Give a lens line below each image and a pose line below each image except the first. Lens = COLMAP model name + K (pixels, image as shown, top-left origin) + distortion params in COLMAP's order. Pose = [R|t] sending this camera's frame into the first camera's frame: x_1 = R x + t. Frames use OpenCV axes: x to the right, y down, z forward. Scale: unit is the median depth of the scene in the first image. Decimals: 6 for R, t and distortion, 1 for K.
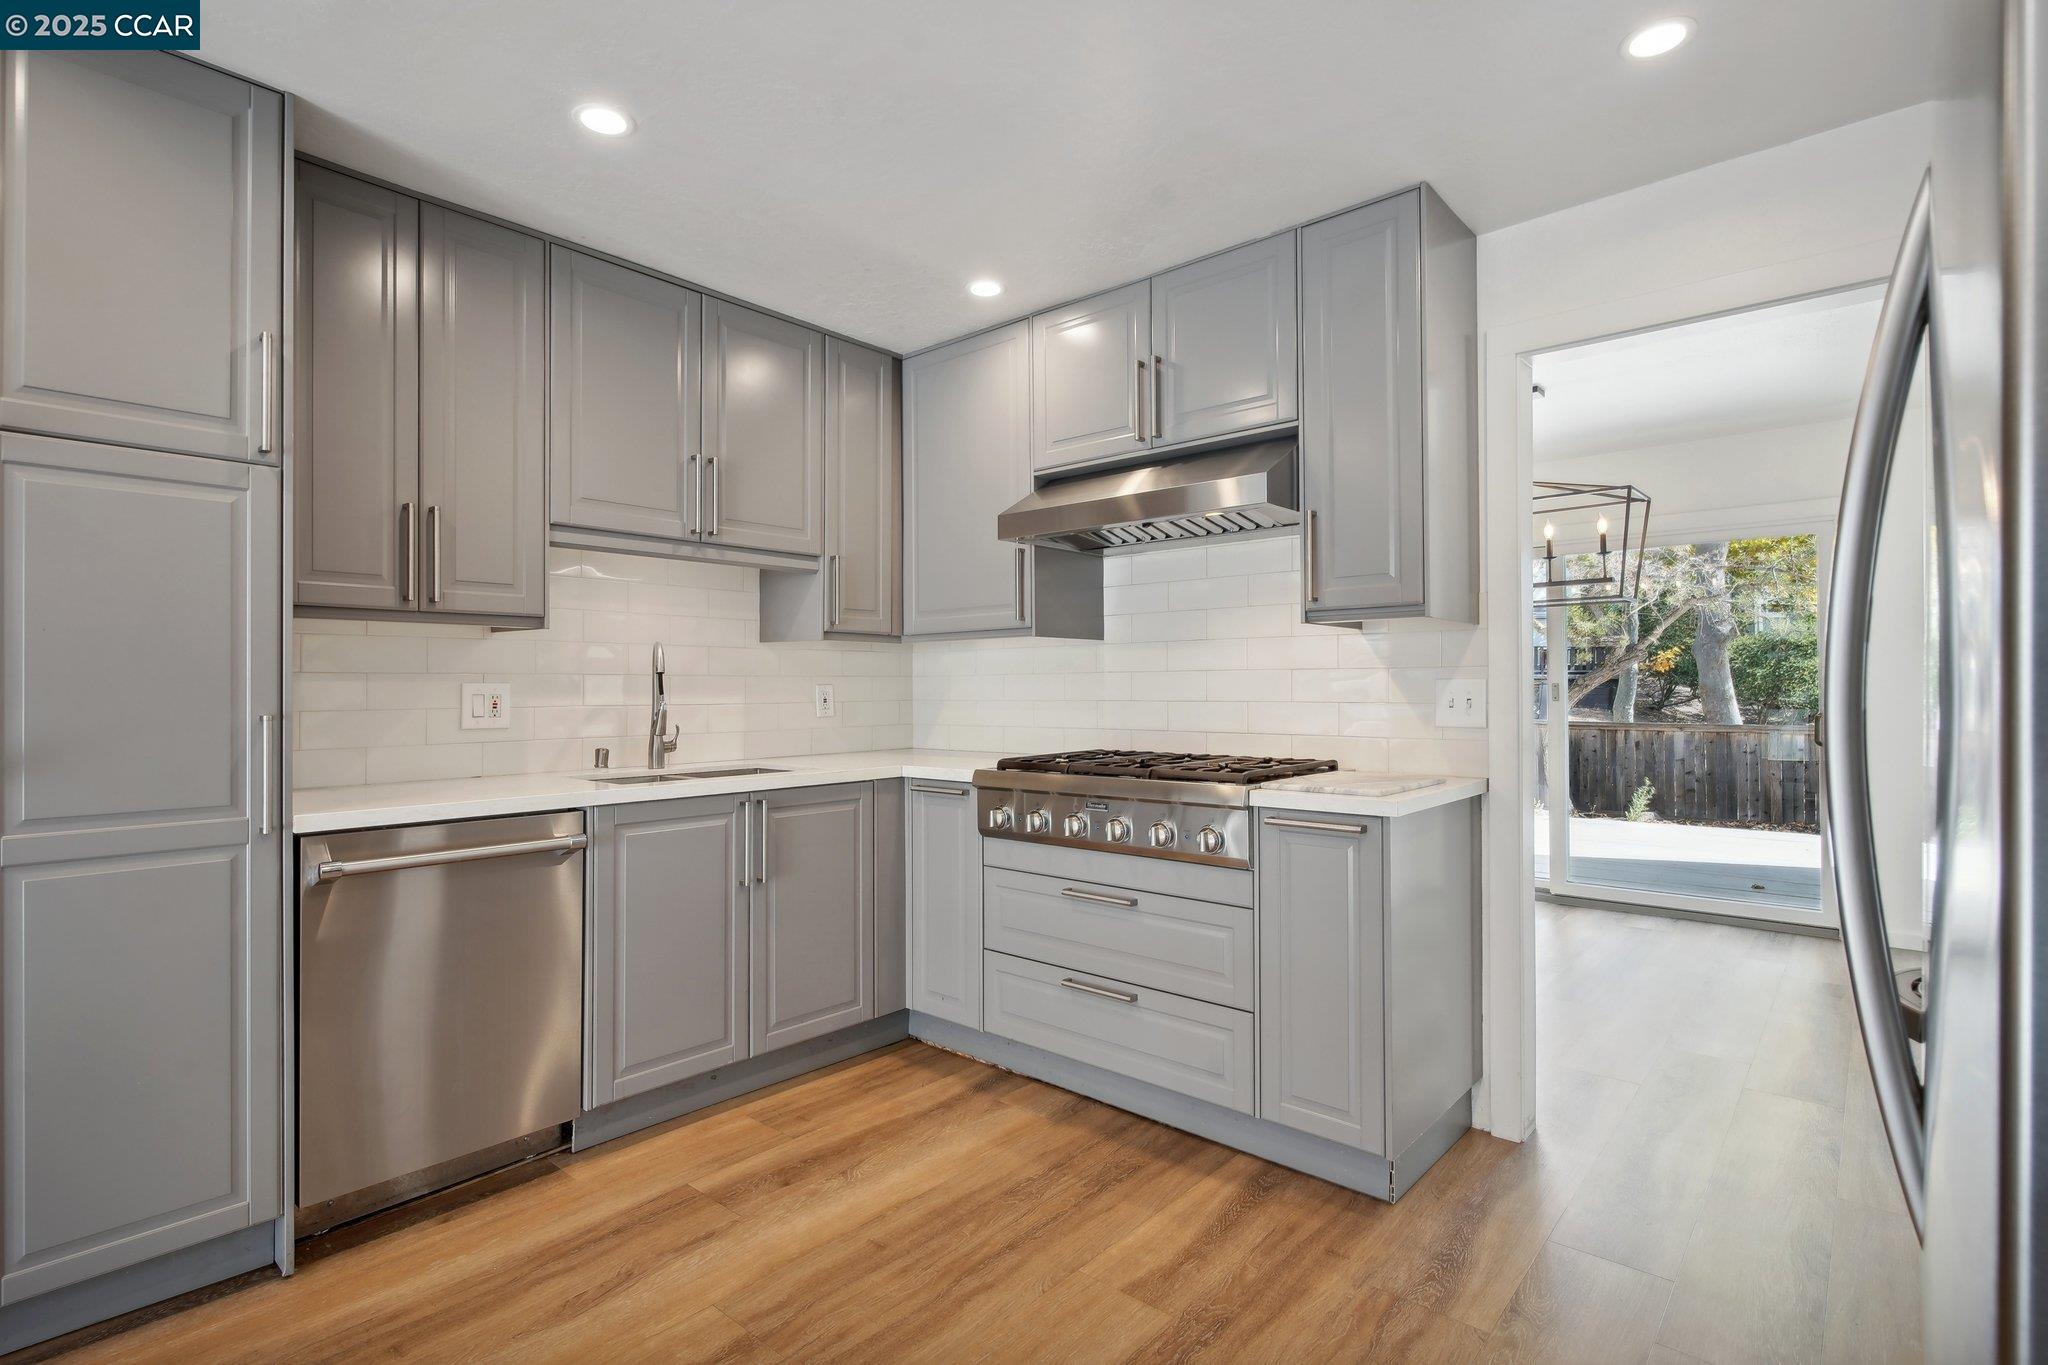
lens RADIAL K [[992.9, 0, 1016.0], [0, 992.9, 680.2], [0, 0, 1]] dist [0.011308, -0.003367]
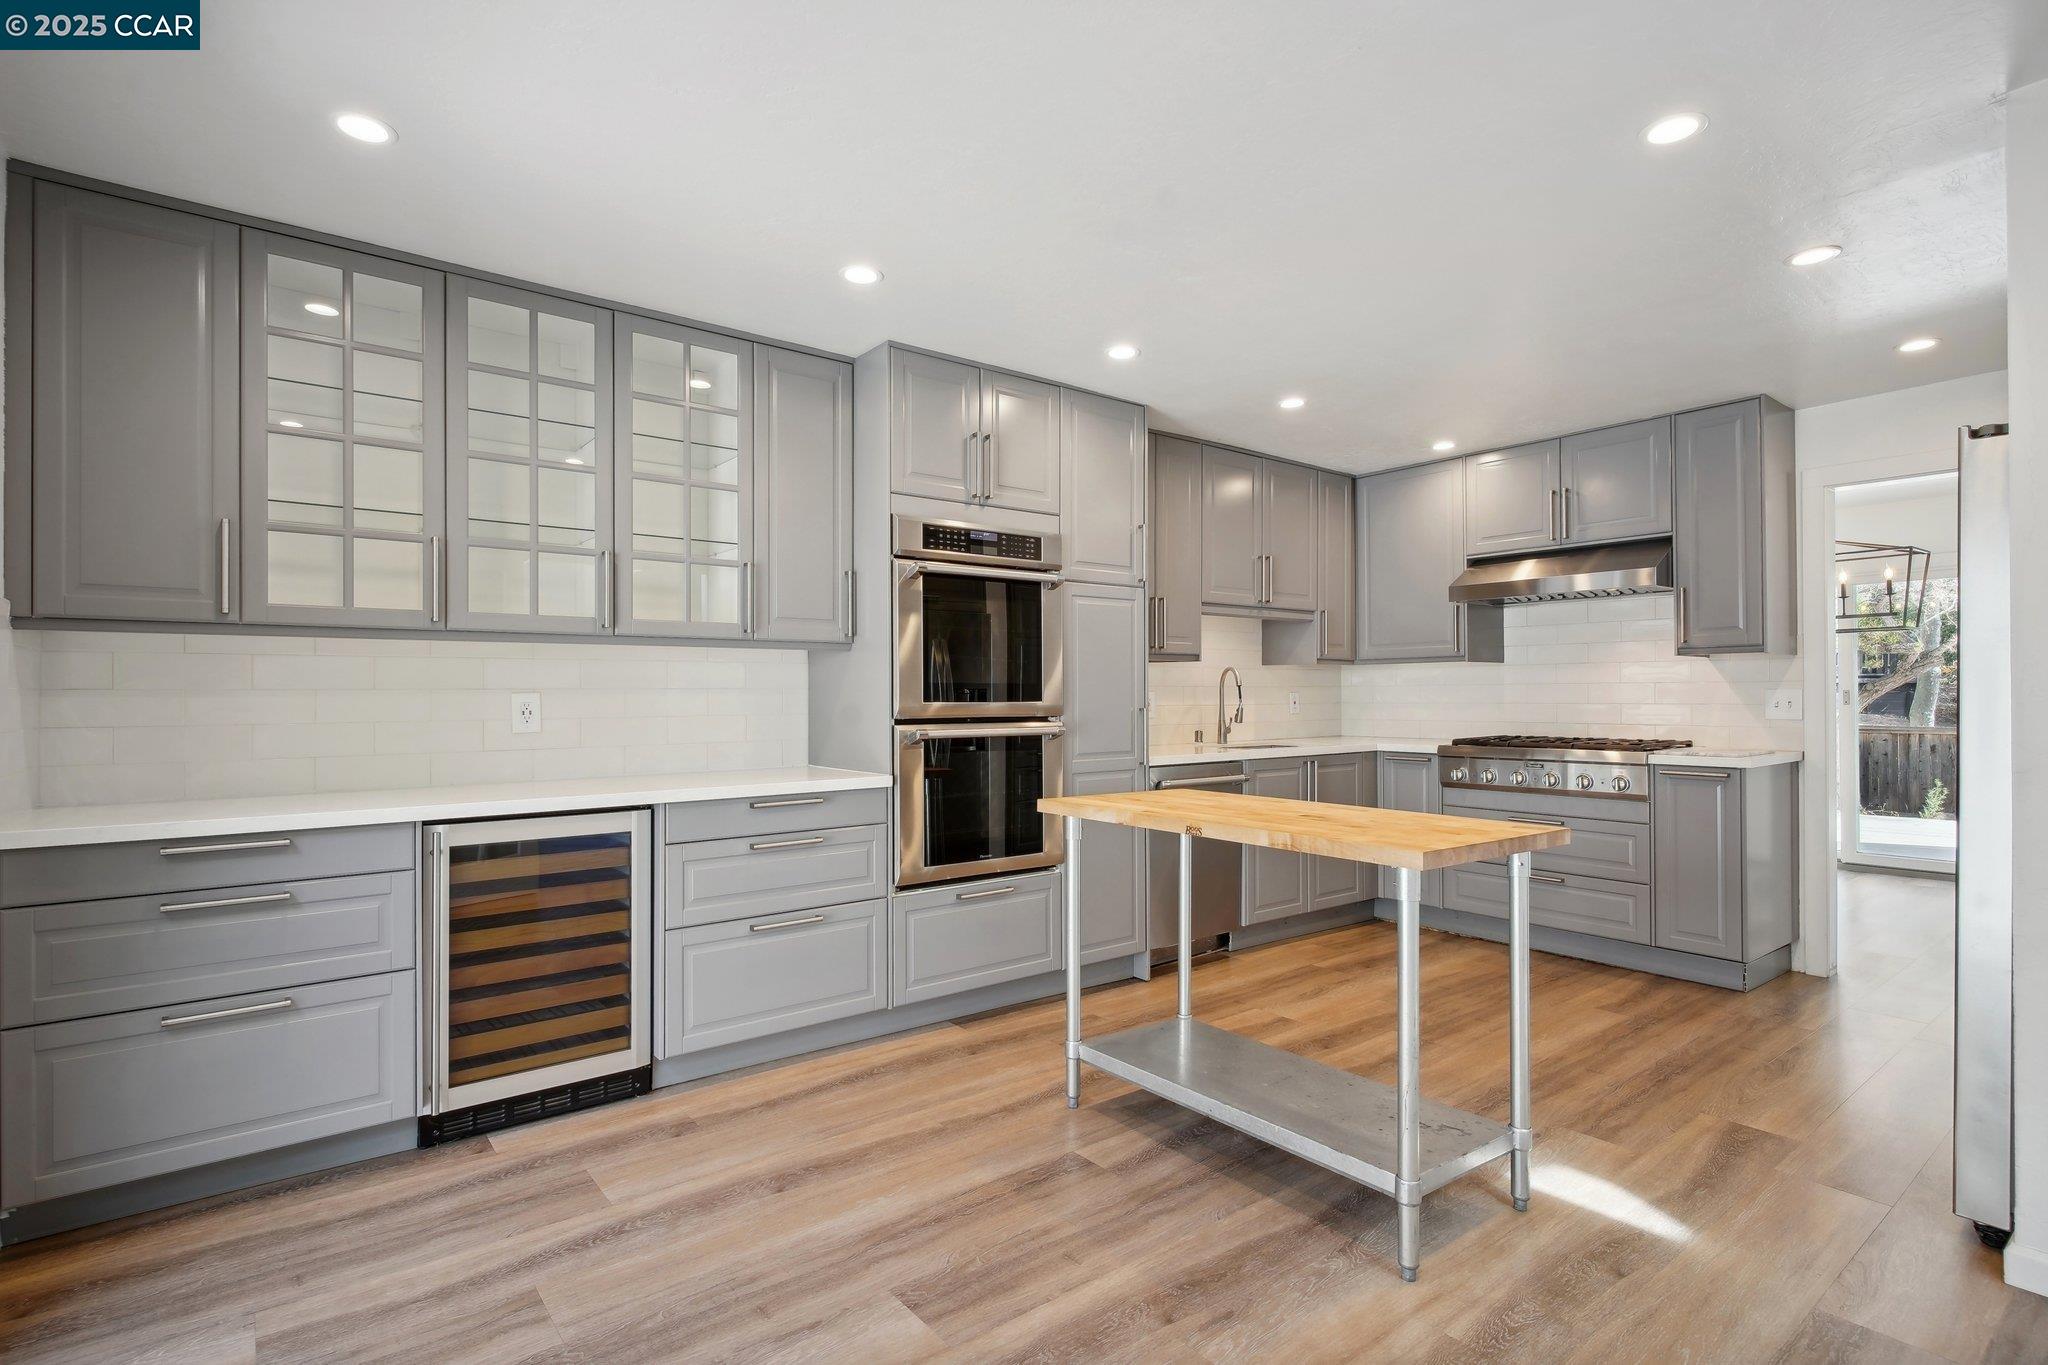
lens RADIAL K [[992.9, 0, 1020.4], [0, 992.9, 689.3], [0, 0, 1]] dist [0.011308, -0.003367]
pose [[0.982165, -0.001368, -0.188013, -0.410165], [0.002214, 0.999988, 0.004289, -0.009568], [0.188005, -0.004629, 0.982157, -0.724330]]
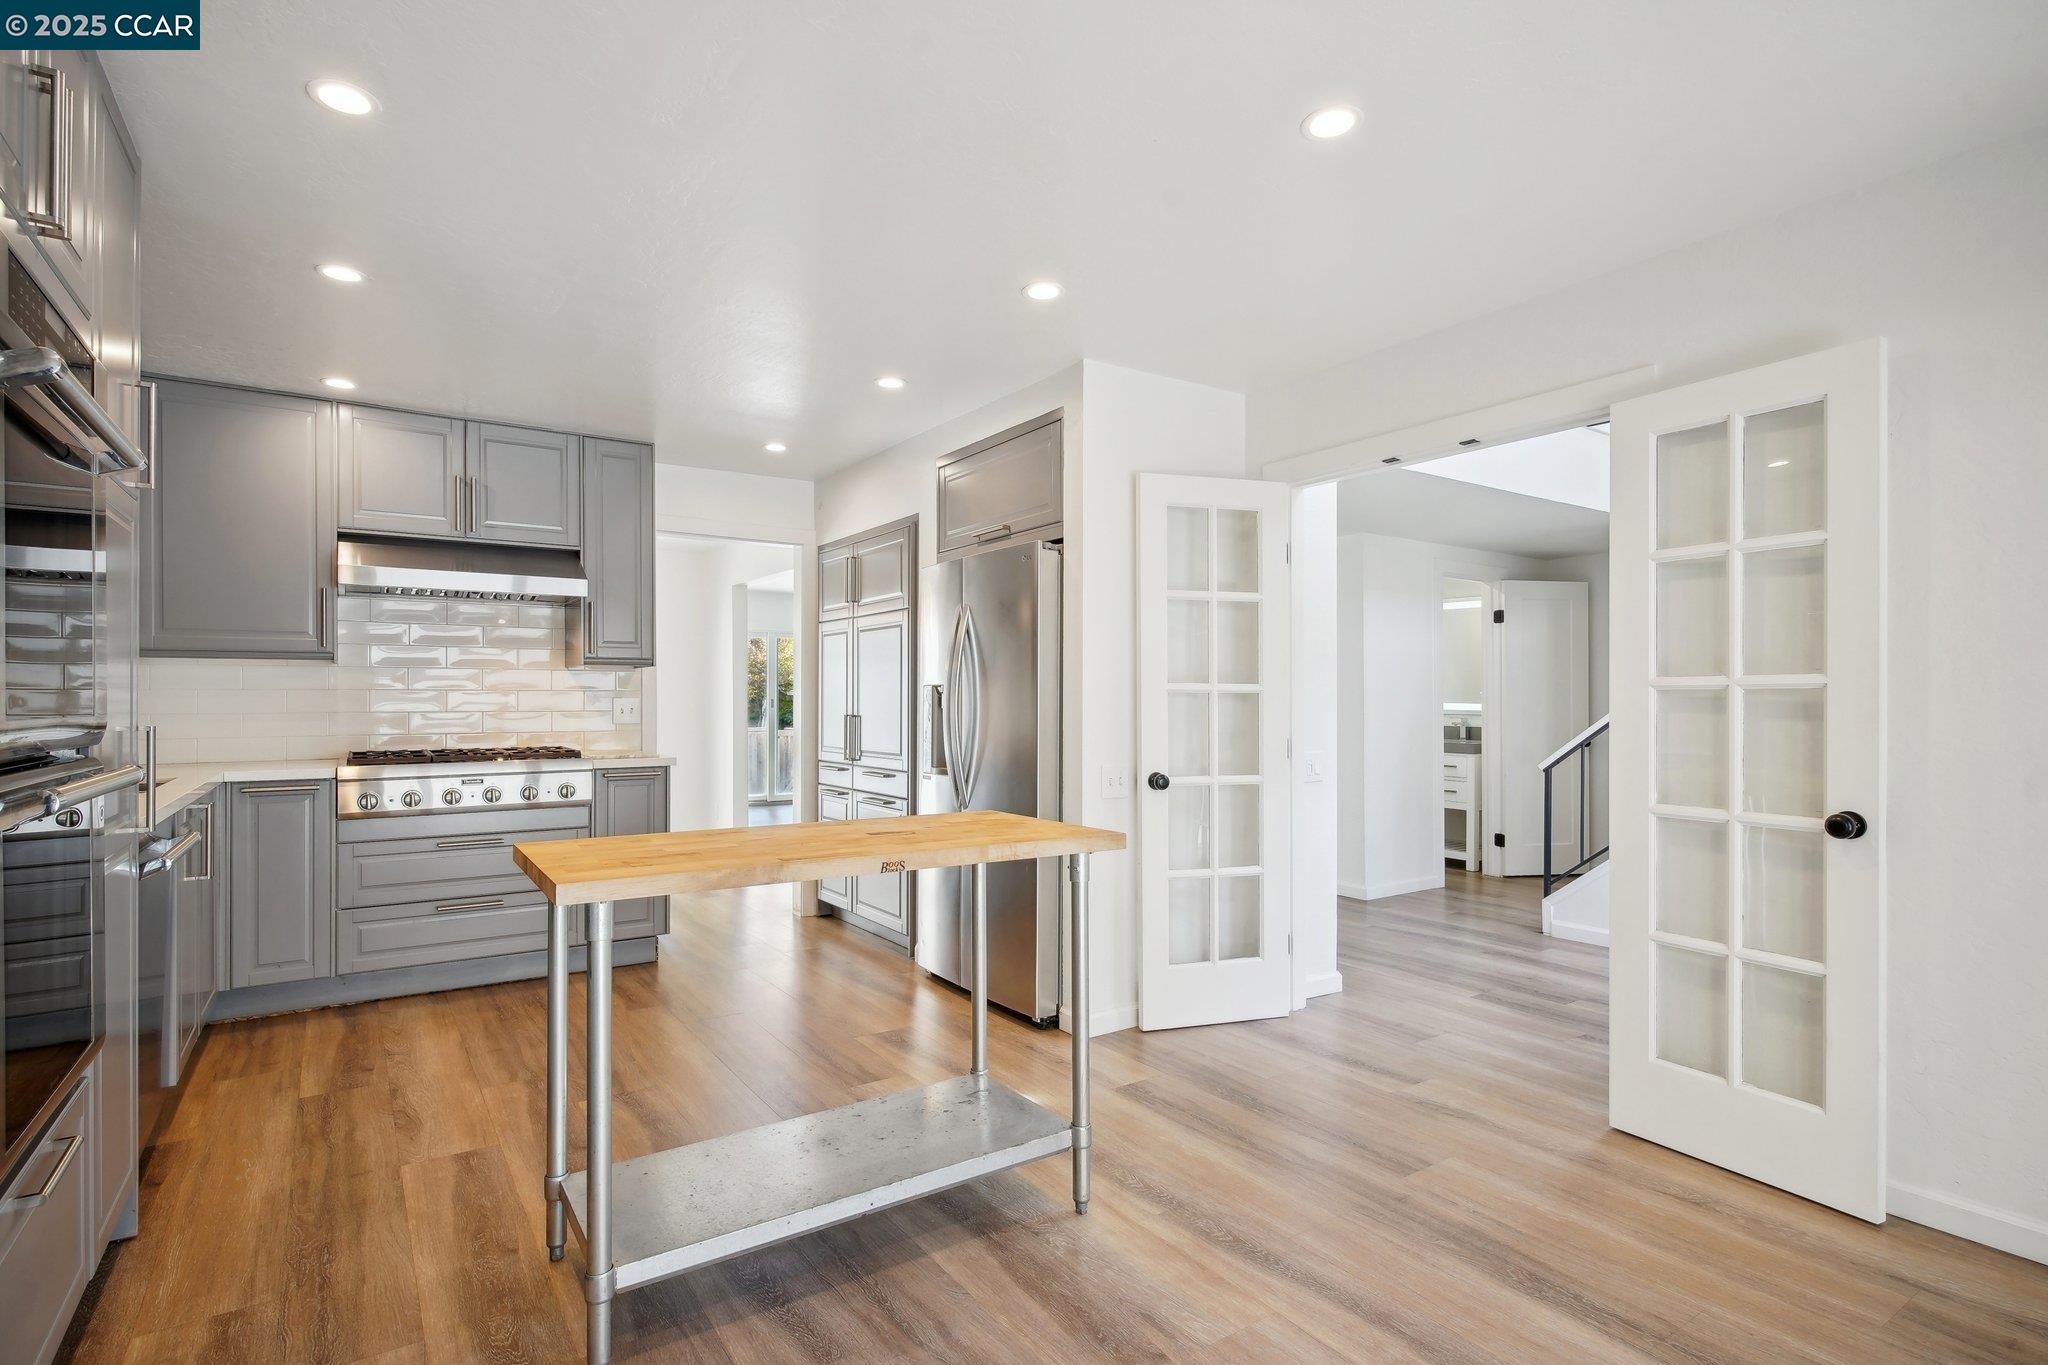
lens RADIAL K [[992.9, 0, 1004.1], [0, 992.9, 710.0], [0, 0, 1]] dist [0.011308, -0.003367]
pose [[0.262952, -0.007758, 0.964778, -1.045196], [-0.007835, 0.999918, 0.010176, -0.001690], [-0.964777, -0.010235, 0.262870, -0.144164]]
